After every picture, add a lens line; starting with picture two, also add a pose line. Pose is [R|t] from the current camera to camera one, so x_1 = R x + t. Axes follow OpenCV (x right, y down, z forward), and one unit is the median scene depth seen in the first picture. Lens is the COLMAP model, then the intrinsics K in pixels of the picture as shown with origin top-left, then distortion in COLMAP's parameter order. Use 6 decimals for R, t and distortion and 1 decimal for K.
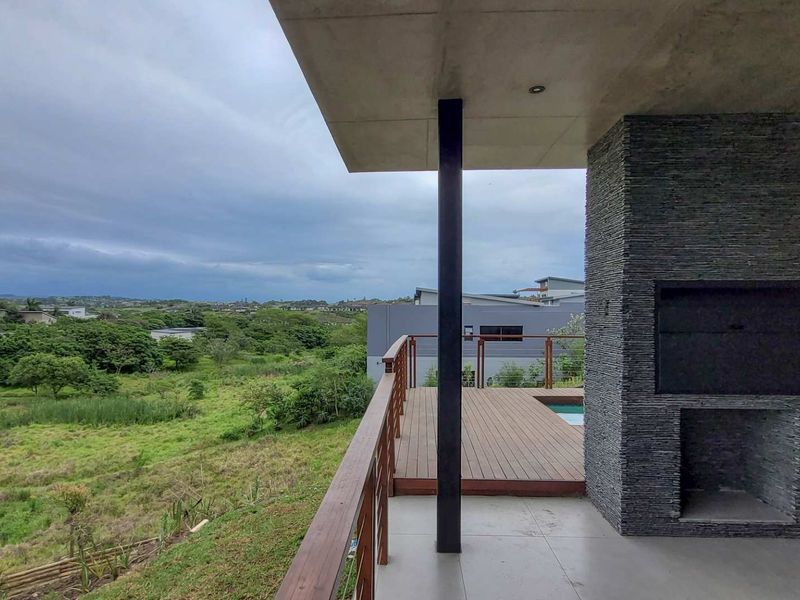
lens RADIAL K [[469.1, 0, 403.1], [0, 469.1, 303.5], [0, 0, 1]] dist [0.005733, 0.001591]
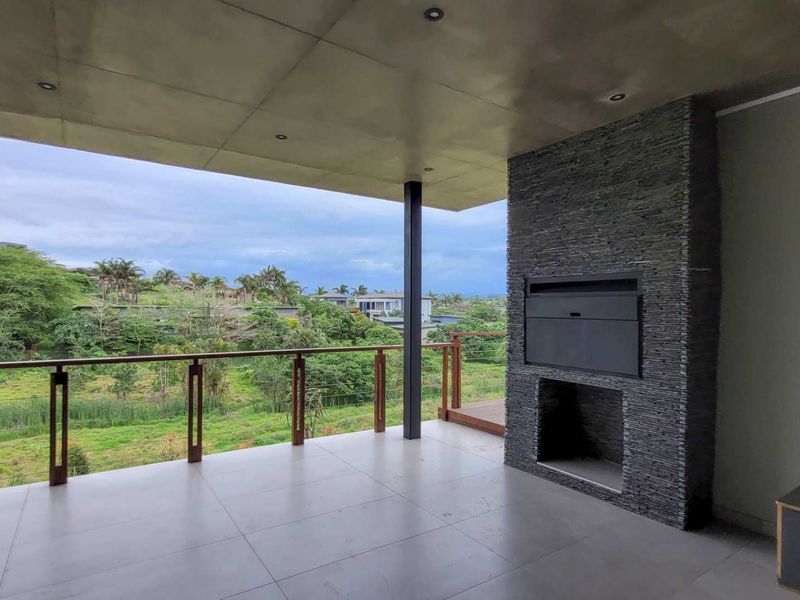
lens RADIAL K [[469.1, 0, 402.7], [0, 469.1, 304.0], [0, 0, 1]] dist [0.005733, 0.001591]
pose [[0.593963, 0.000708, -0.804492, 1.397338], [-0.002356, 0.999997, -0.000860, 0.026276], [0.804489, 0.002406, 0.593963, -0.060224]]
